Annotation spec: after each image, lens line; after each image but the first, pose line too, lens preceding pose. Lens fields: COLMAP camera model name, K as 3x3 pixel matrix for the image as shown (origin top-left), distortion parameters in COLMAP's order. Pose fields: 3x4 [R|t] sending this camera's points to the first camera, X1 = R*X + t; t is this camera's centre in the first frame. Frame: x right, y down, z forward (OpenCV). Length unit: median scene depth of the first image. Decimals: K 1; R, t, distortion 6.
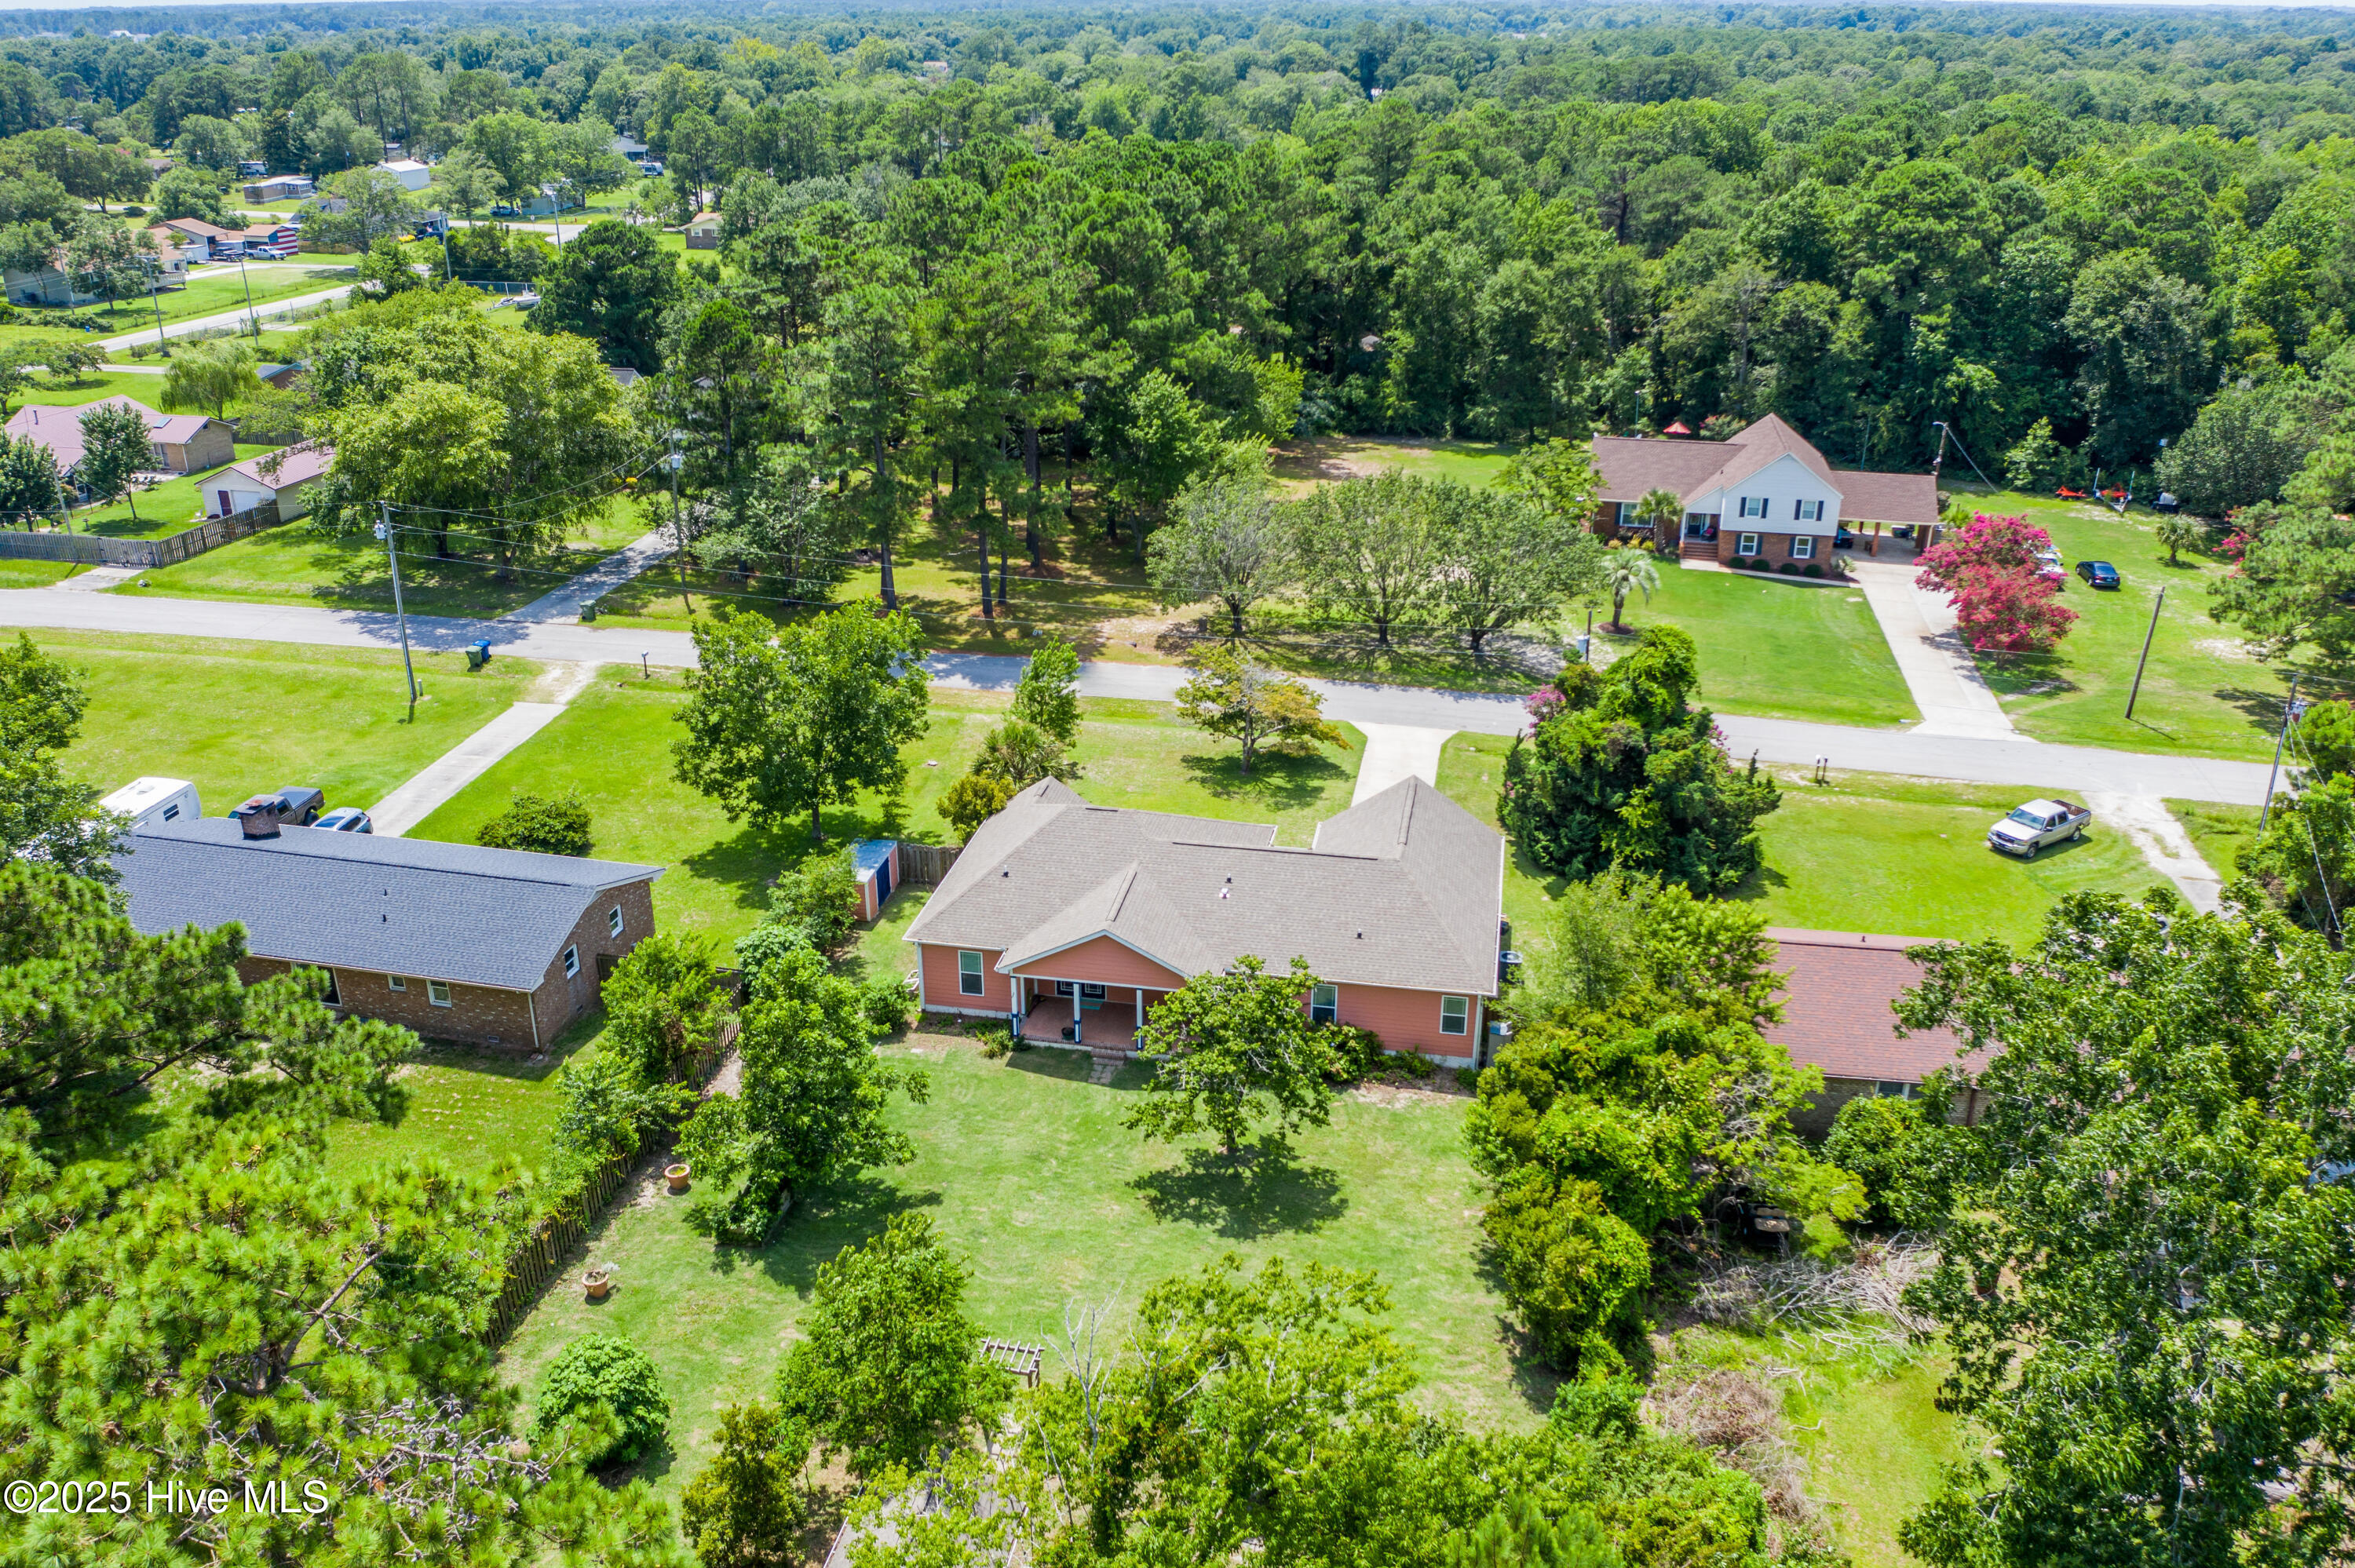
lens RADIAL K [[1854.1, 0, 1177.5], [0, 1854.1, 784.0], [0, 0, 1]] dist [-0.030410, 0.005082]
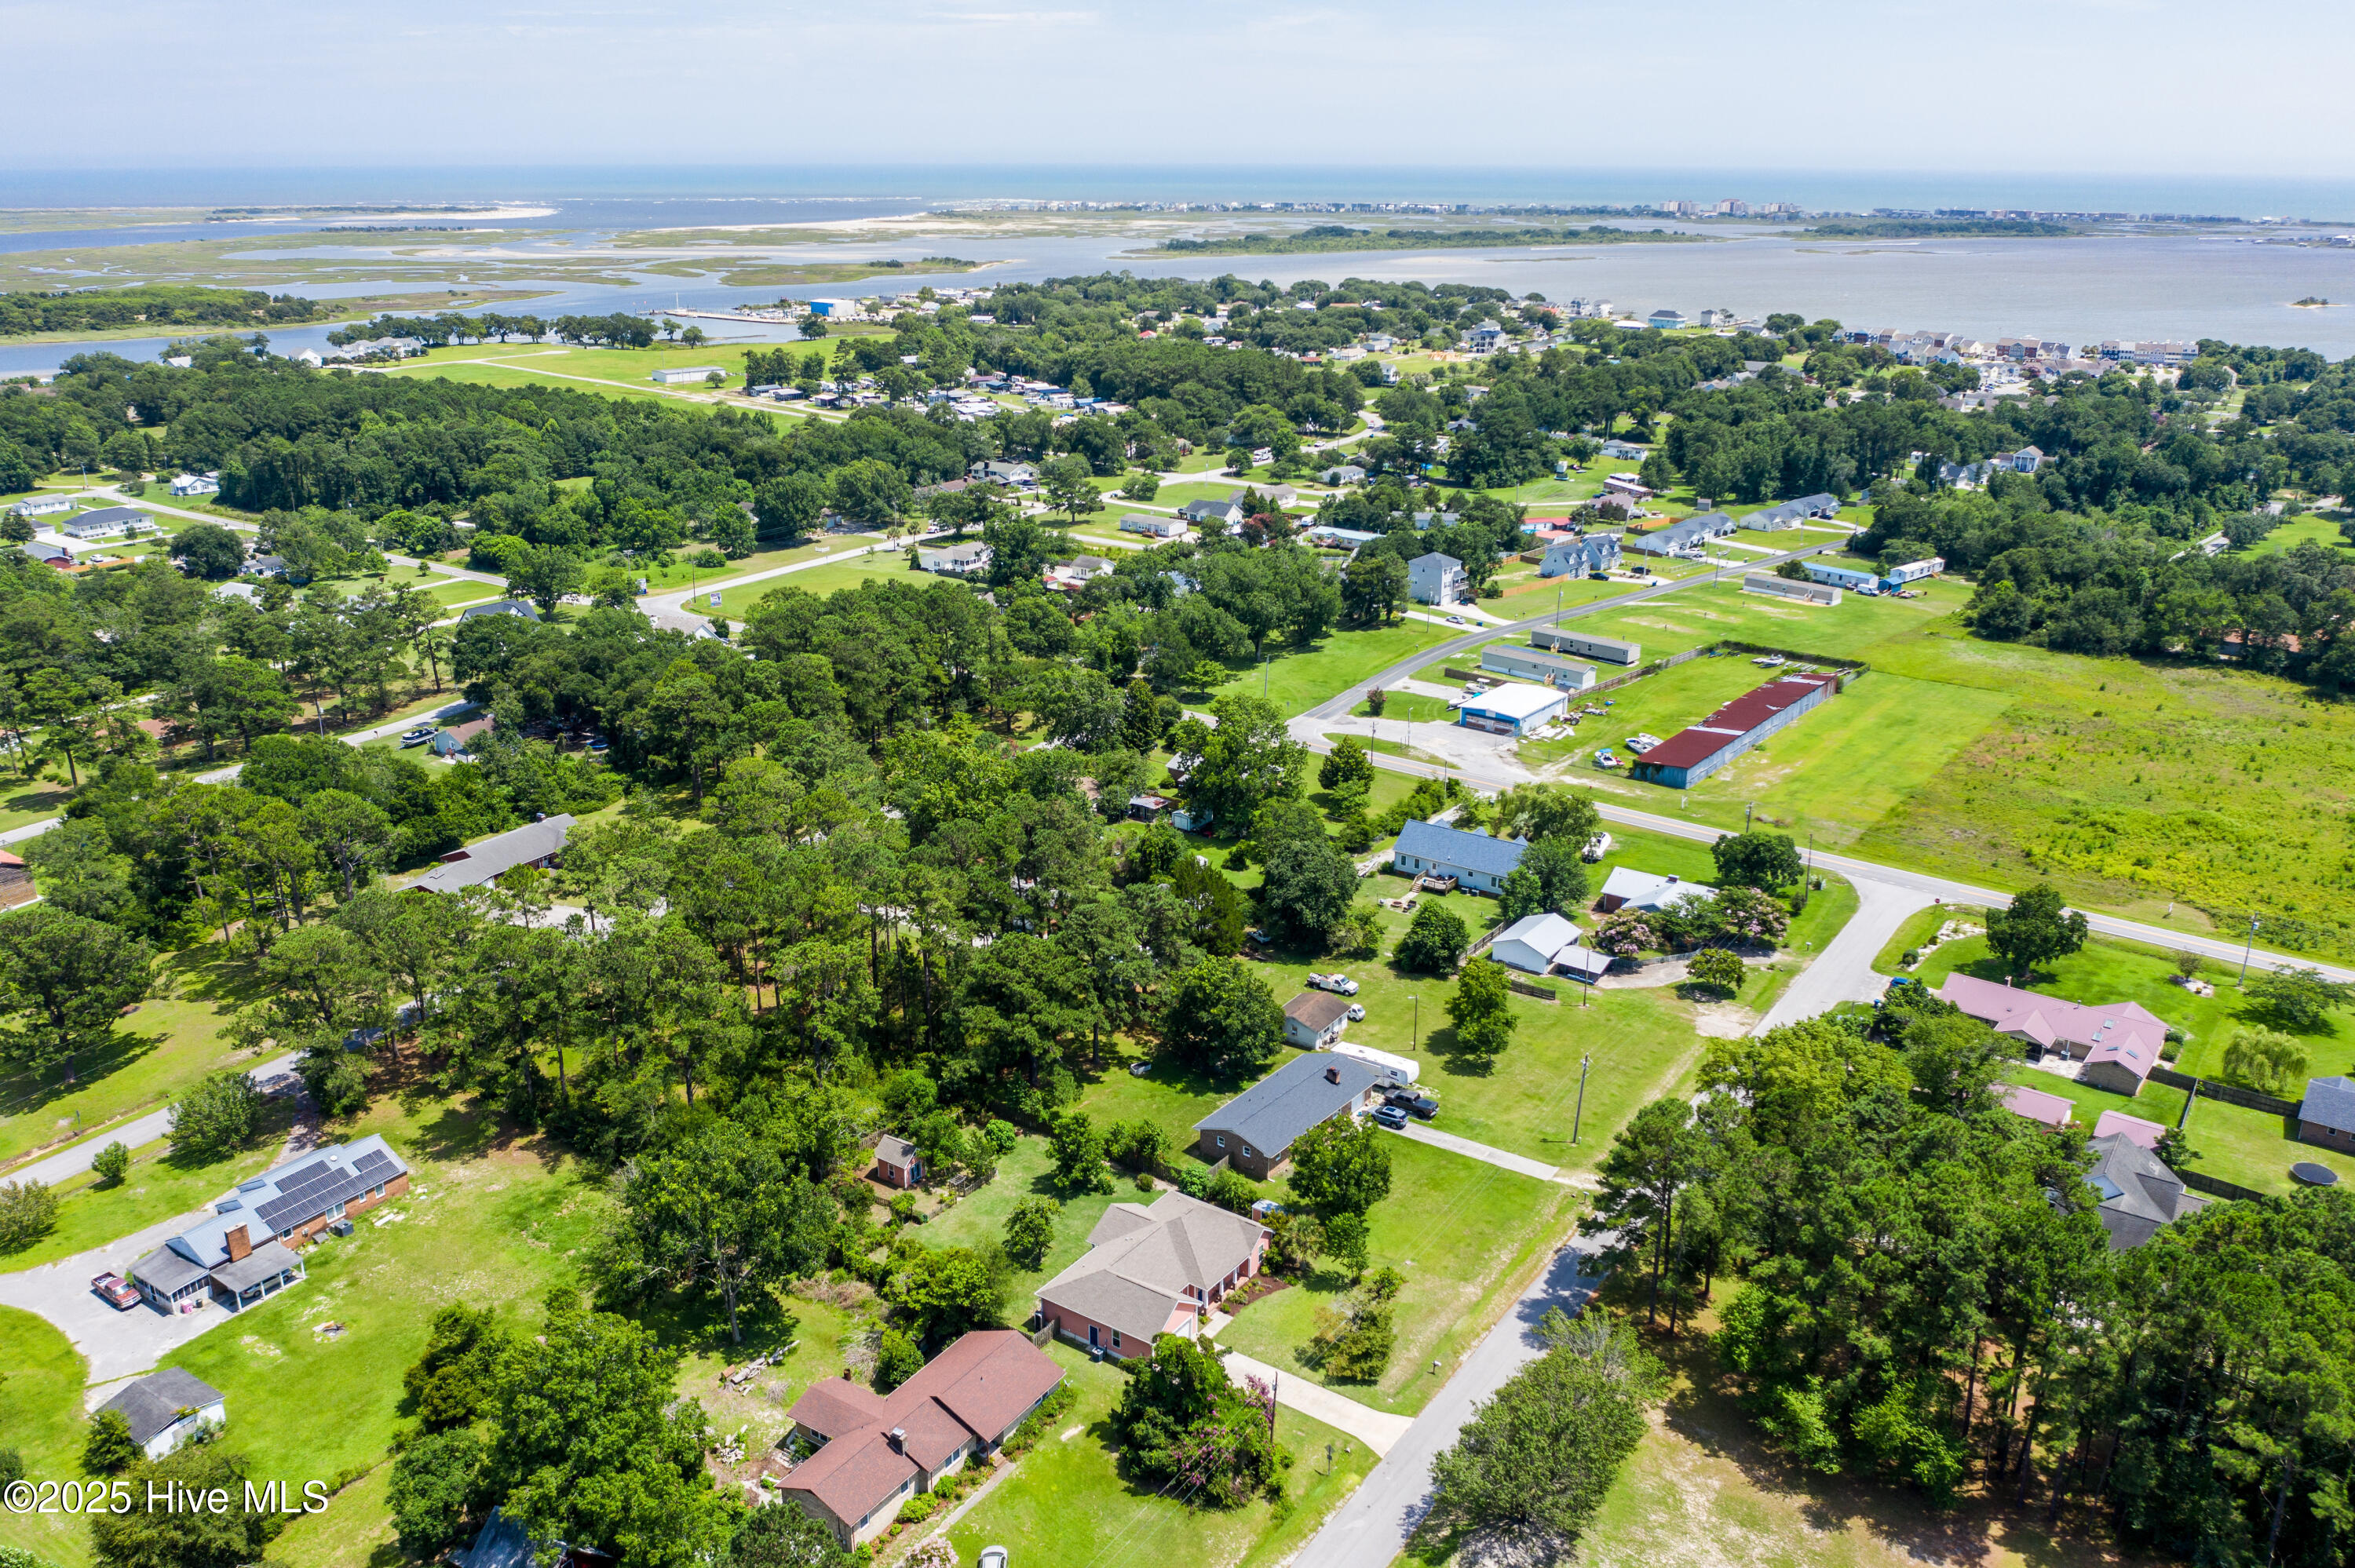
lens RADIAL K [[1854.1, 0, 1177.5], [0, 1854.1, 784.0], [0, 0, 1]] dist [-0.030410, 0.005082]
pose [[-0.408453, 0.293545, -0.864290, 1.244398], [-0.363894, 0.816011, 0.449119, -1.003689], [0.837107, 0.497954, -0.226483, 0.821104]]
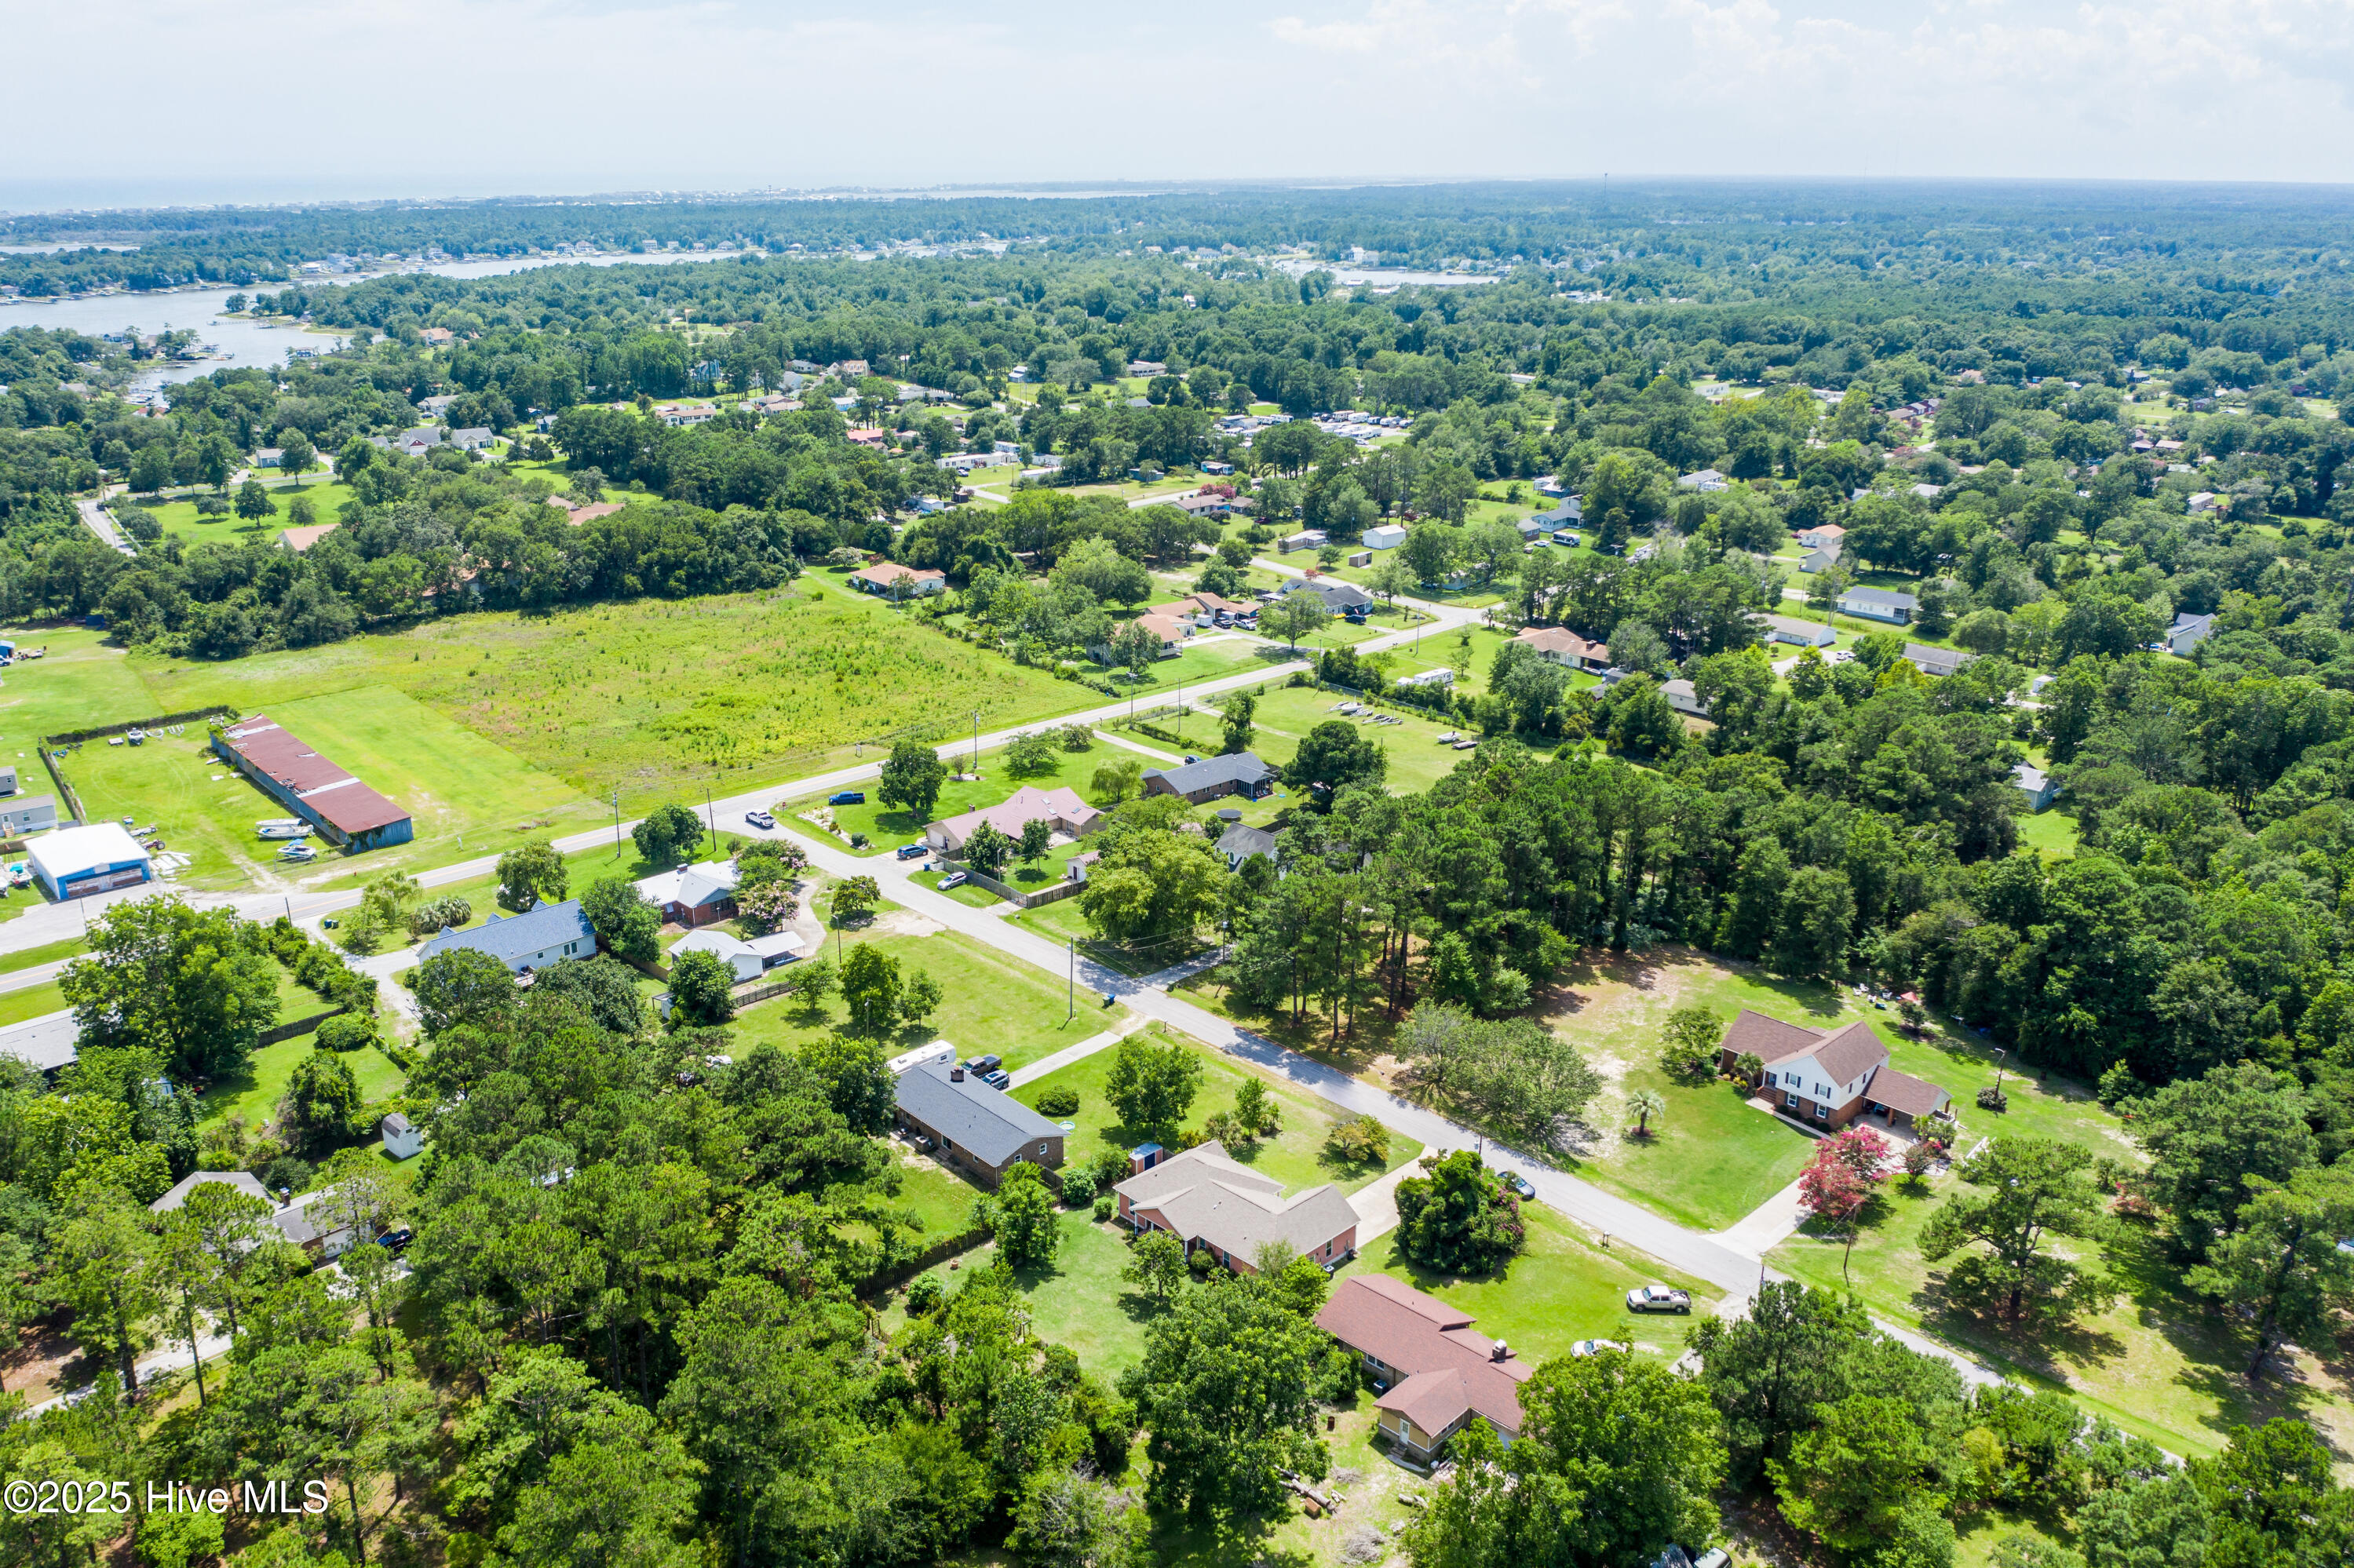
lens RADIAL K [[1853.4, 0, 1177.0], [0, 1853.4, 784.0], [0, 0, 1]] dist [-0.030410, 0.005082]
pose [[0.821600, 0.183388, -0.539761, 0.815739], [-0.225635, 0.974132, -0.012482, -0.305117], [0.523510, 0.132045, 0.841725, -0.836114]]
